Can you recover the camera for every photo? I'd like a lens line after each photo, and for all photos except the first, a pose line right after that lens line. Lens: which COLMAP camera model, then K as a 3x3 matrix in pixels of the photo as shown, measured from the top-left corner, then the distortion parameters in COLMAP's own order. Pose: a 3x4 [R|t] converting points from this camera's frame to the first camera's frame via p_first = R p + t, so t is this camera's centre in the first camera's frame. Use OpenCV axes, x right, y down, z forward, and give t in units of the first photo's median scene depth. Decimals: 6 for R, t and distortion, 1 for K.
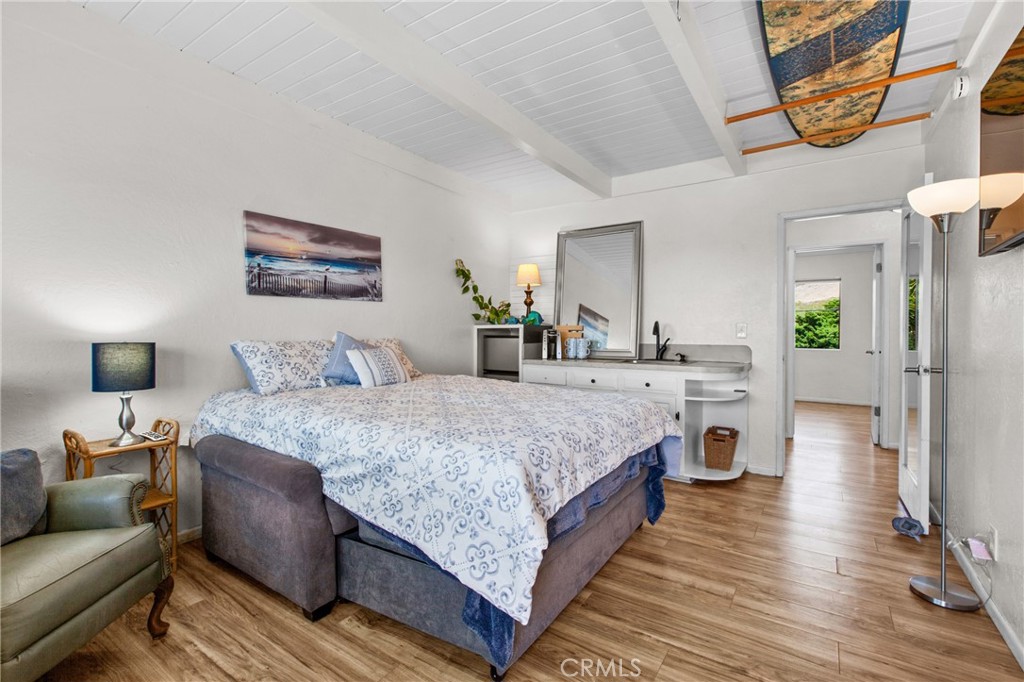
lens RADIAL K [[466.7, 0, 518.7], [0, 466.7, 338.4], [0, 0, 1]] dist [0.000393, 0.000010]
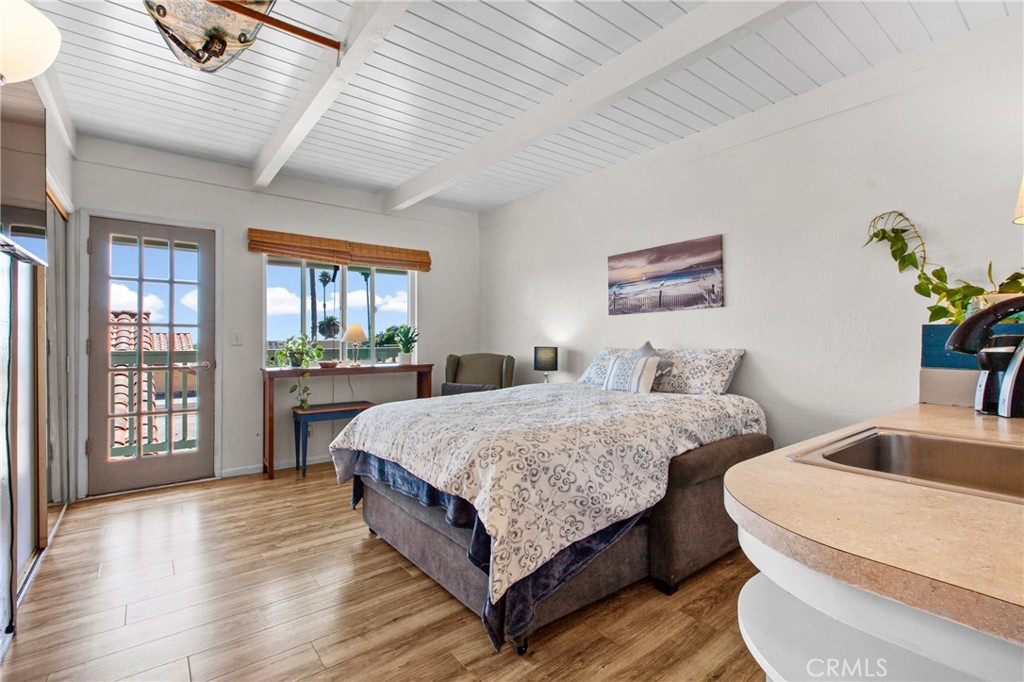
lens RADIAL K [[466.7, 0, 518.7], [0, 466.7, 338.4], [0, 0, 1]] dist [0.000393, 0.000010]
pose [[-0.316588, -0.001168, -0.948563, 0.781554], [-0.009956, 0.999948, 0.002091, -0.021365], [0.948511, 0.010106, -0.316583, 1.089394]]
